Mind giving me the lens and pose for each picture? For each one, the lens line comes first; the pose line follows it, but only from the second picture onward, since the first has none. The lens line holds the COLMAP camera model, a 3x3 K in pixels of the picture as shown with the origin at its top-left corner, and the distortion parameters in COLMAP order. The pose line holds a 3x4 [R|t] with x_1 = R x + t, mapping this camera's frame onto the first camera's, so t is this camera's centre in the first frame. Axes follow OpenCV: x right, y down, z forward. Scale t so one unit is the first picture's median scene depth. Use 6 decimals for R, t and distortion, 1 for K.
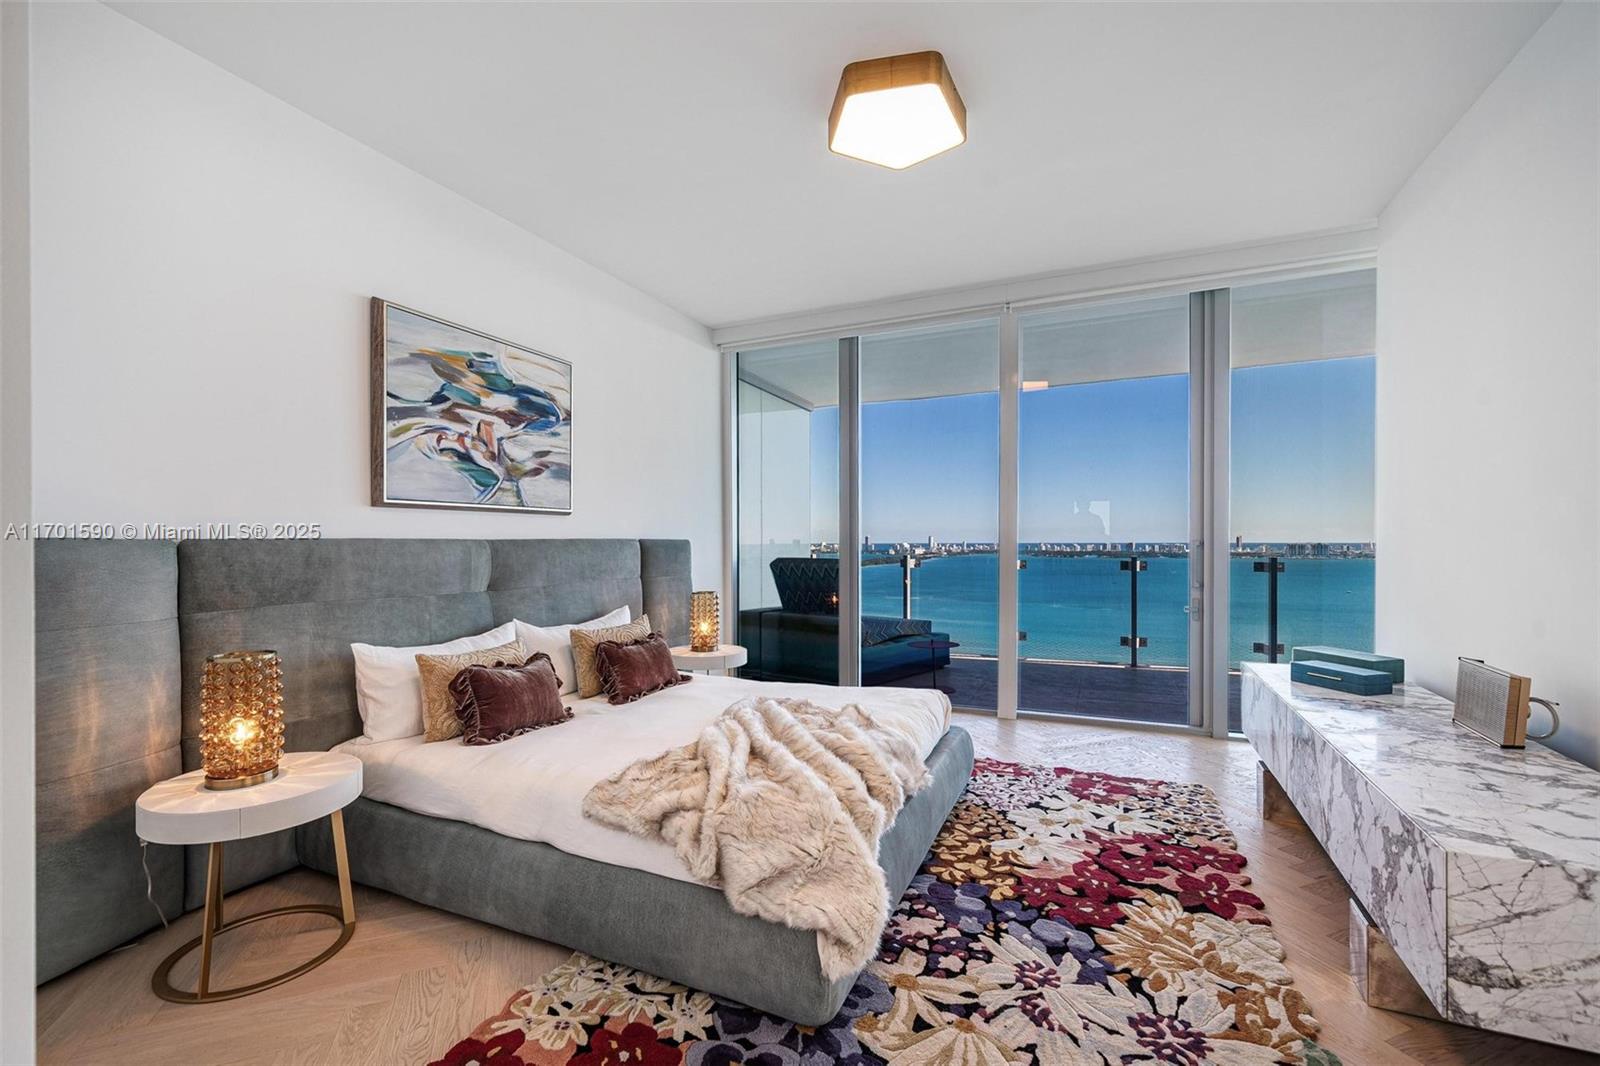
lens RADIAL K [[688.0, 0, 791.8], [0, 688.0, 542.1], [0, 0, 1]] dist [-0.000356, 0.001013]
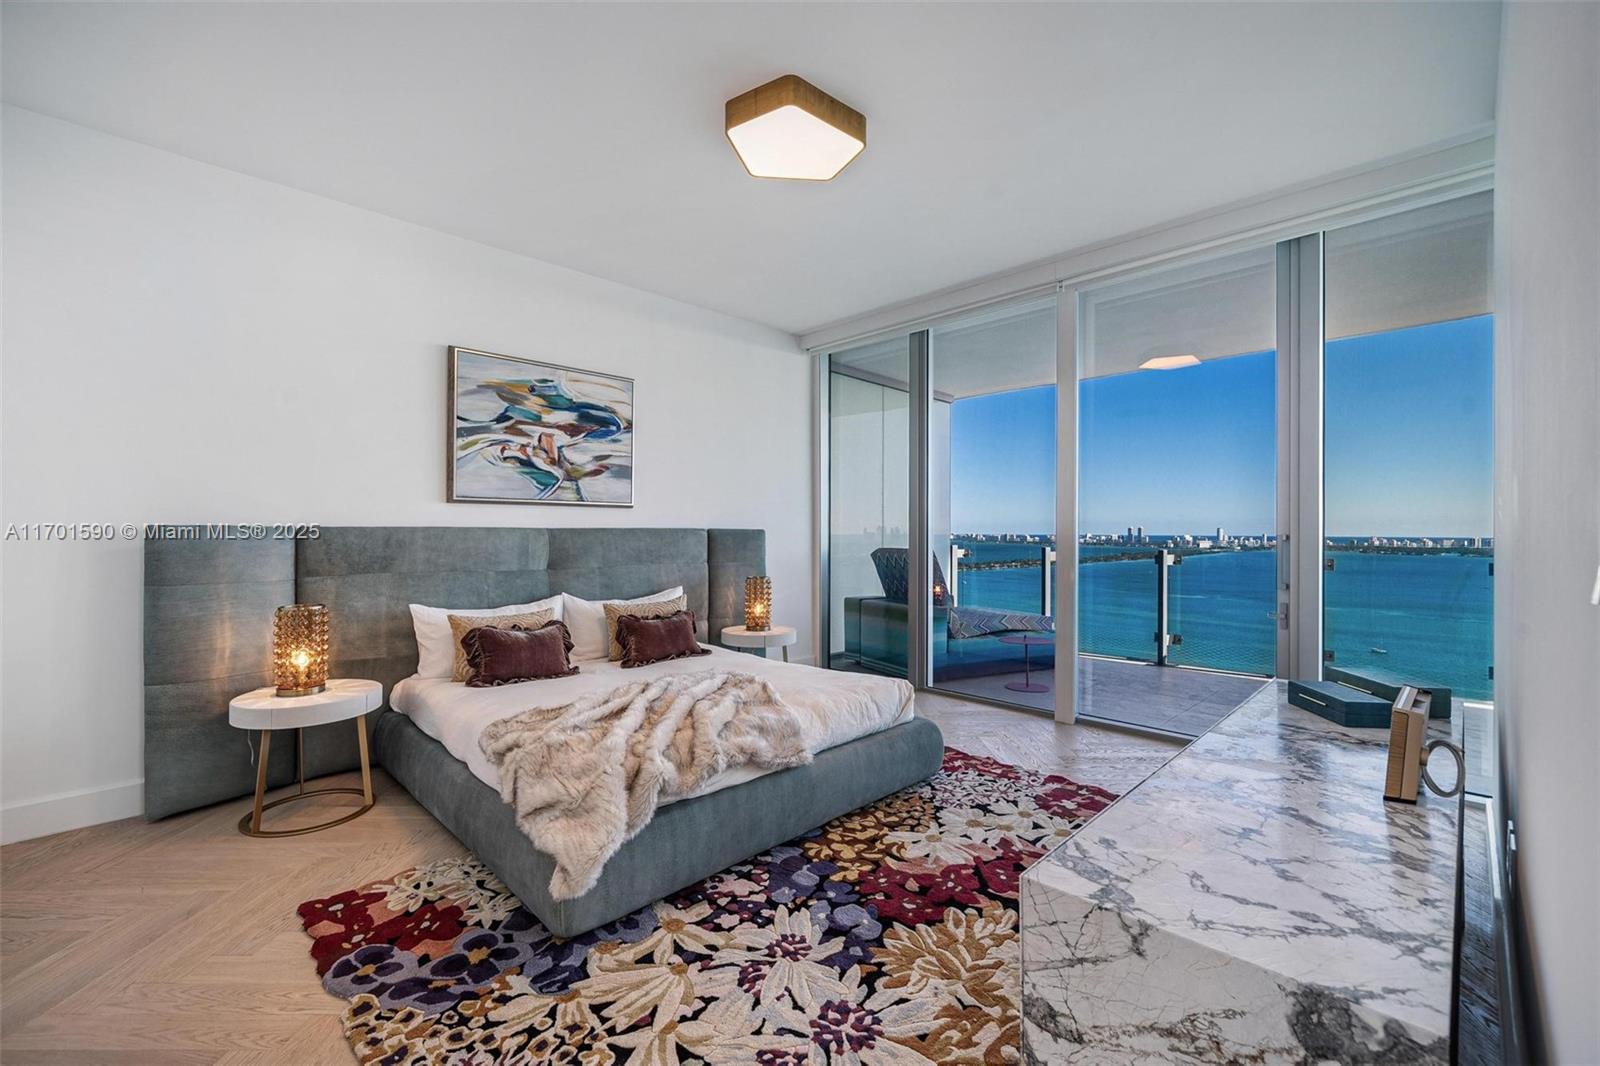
lens RADIAL K [[669.6, 0, 808.4], [0, 669.6, 526.4], [0, 0, 1]] dist [0.000898, 0.000030]
pose [[0.936197, 0.004829, -0.351444, 0.465369], [-0.007914, 0.999942, -0.007344, -0.002027], [0.351388, 0.009657, 0.936180, 0.031945]]
